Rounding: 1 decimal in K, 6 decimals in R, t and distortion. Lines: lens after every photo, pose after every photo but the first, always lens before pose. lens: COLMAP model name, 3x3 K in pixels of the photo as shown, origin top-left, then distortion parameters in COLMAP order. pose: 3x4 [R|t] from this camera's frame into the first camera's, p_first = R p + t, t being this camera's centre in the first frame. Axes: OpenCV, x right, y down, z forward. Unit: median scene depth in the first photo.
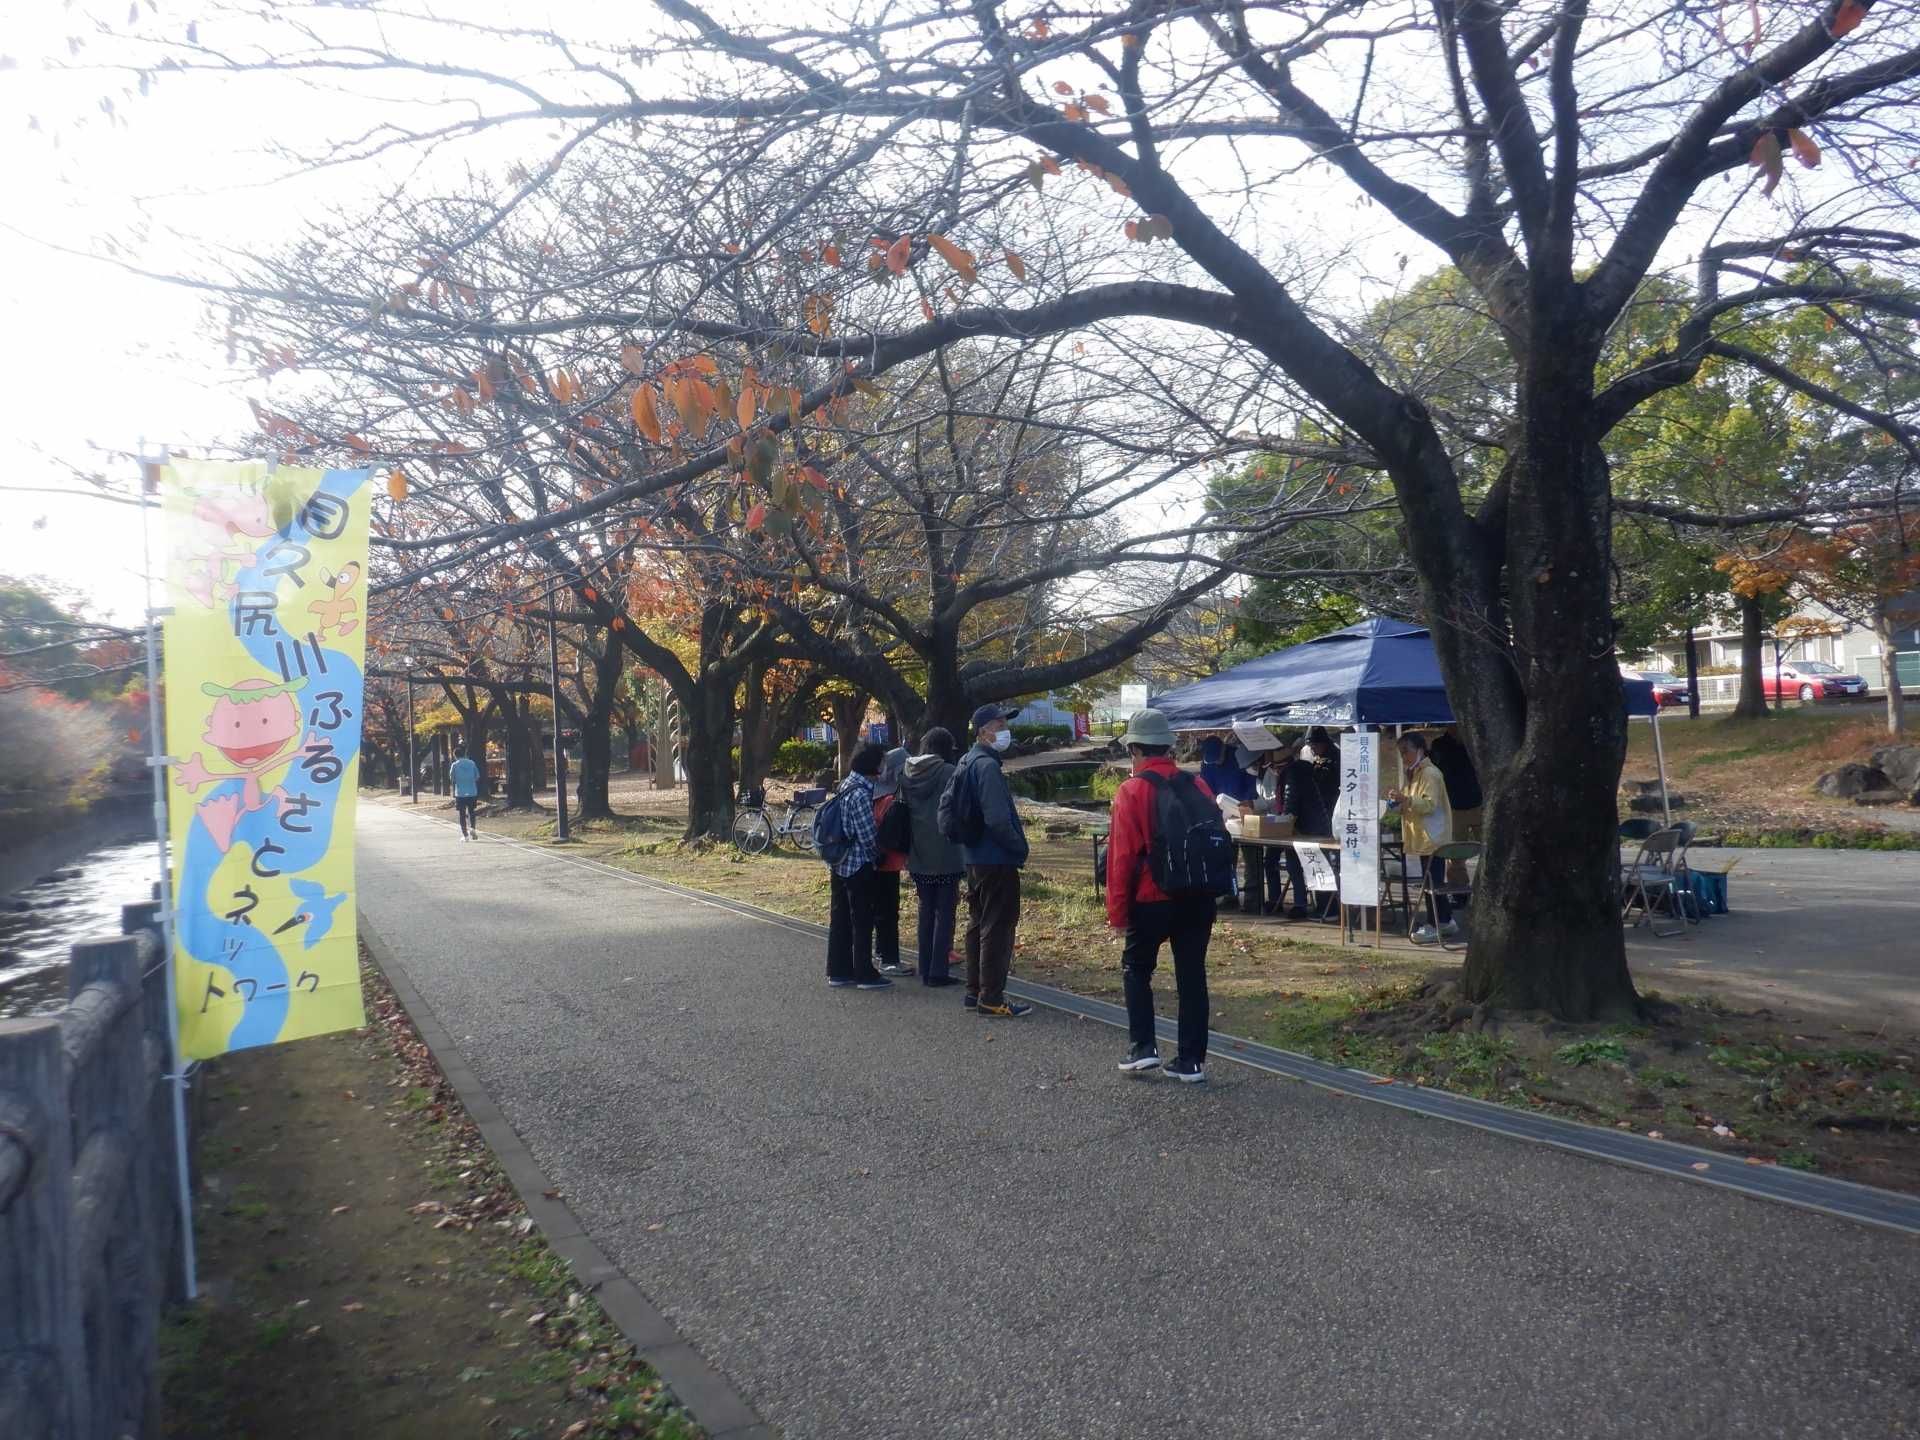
lens RADIAL K [[1603.1, 0, 956.5], [0, 1603.1, 724.0], [0, 0, 1]] dist [-0.015963, -0.011030]
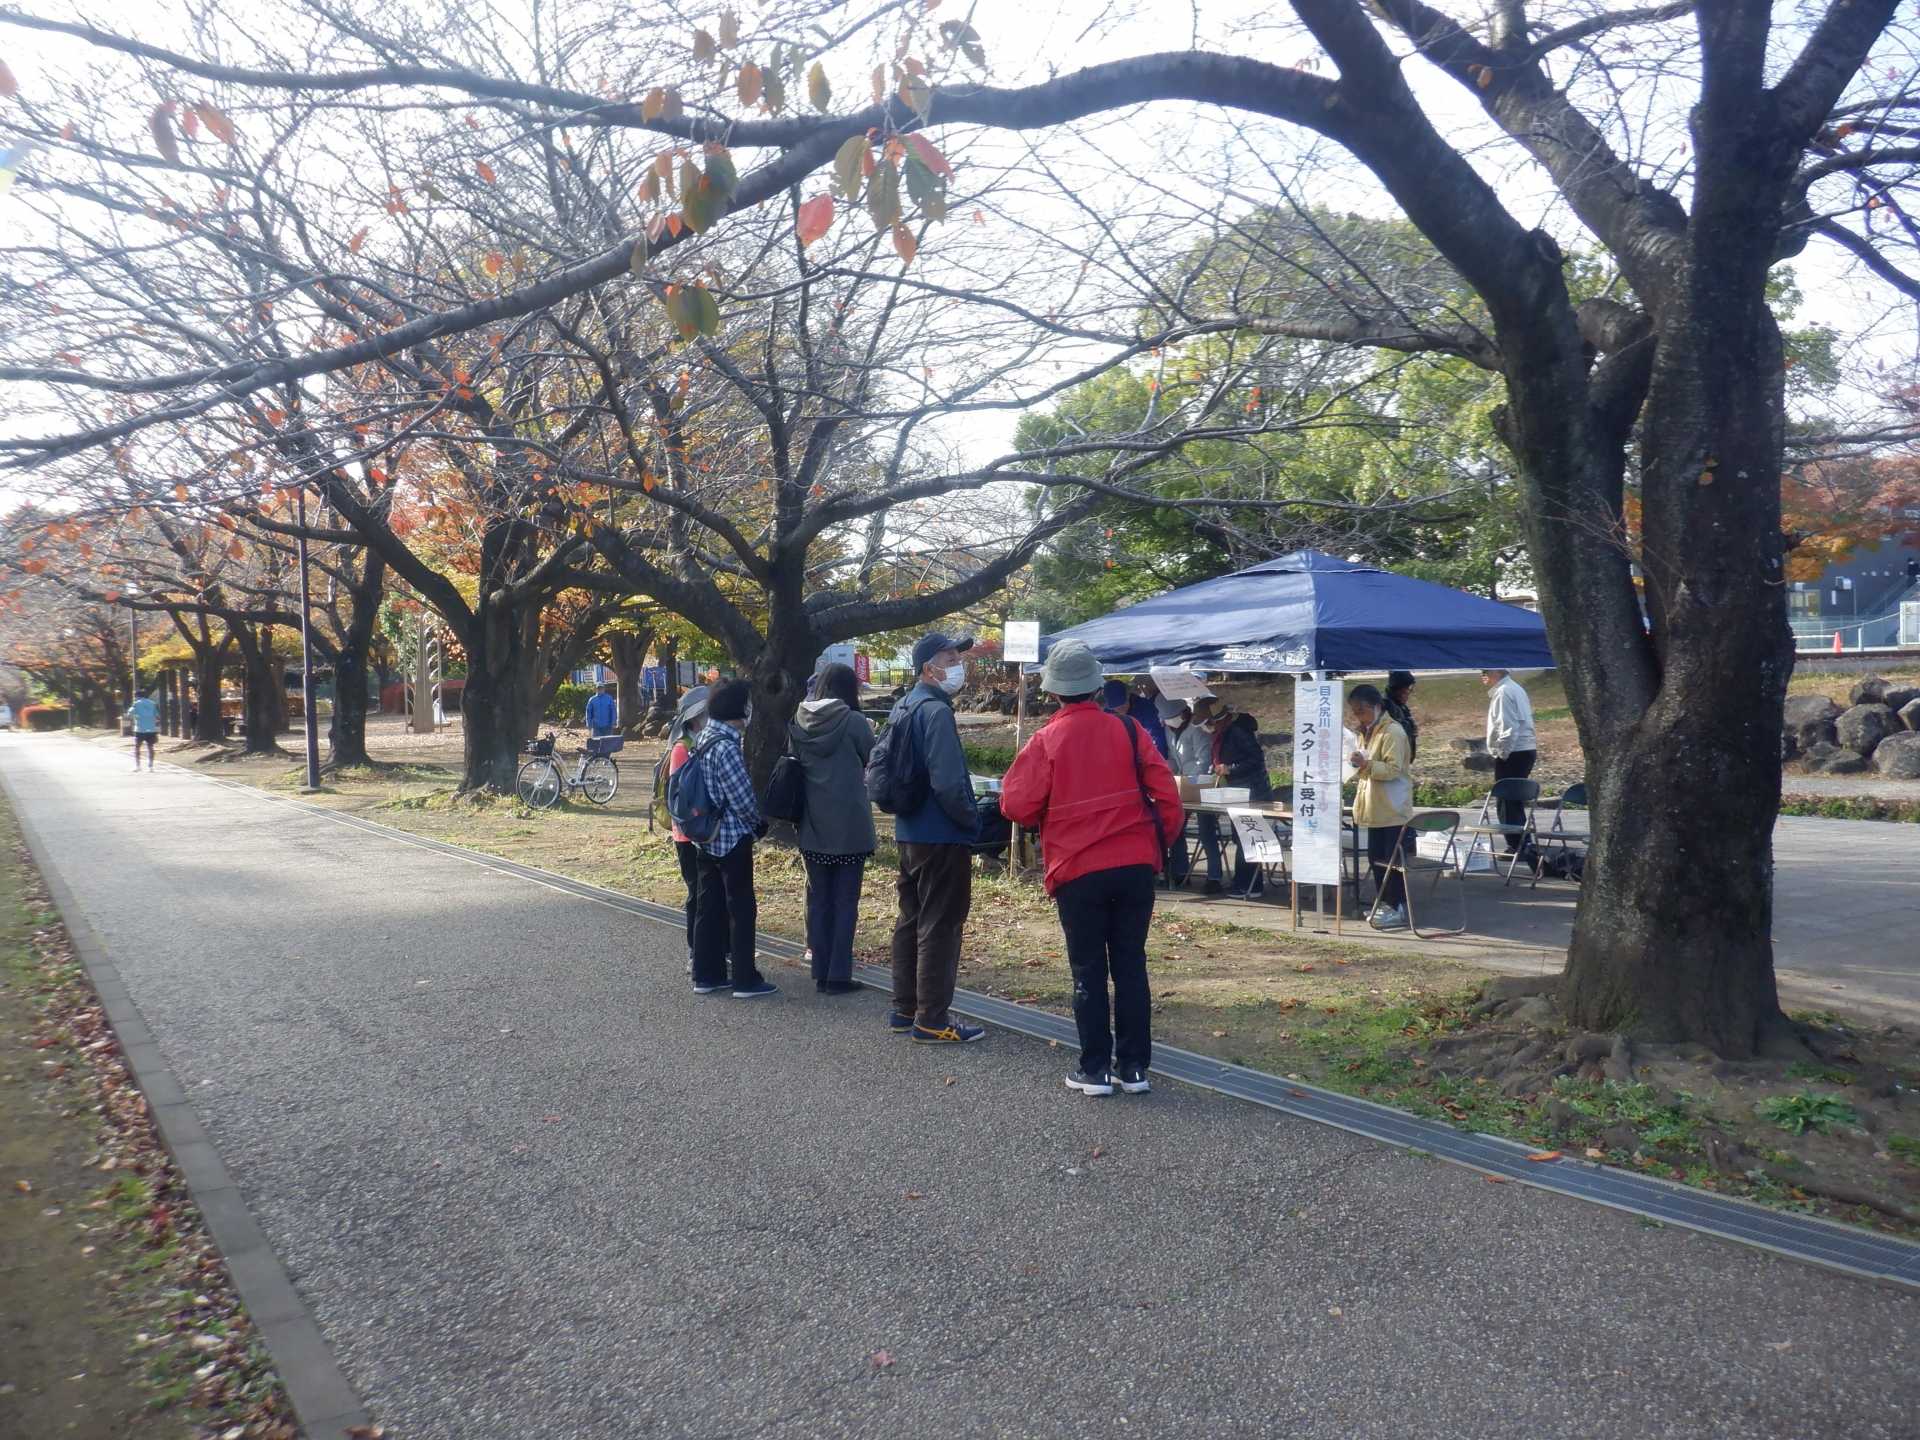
lens RADIAL K [[1603.1, 0, 963.9], [0, 1603.1, 718.3], [0, 0, 1]] dist [-0.015963, -0.011030]
pose [[0.988544, 0.014333, 0.150249, -0.057073], [-0.018610, 0.999460, 0.027098, 0.005455], [-0.149780, -0.029583, 0.988277, 0.178649]]
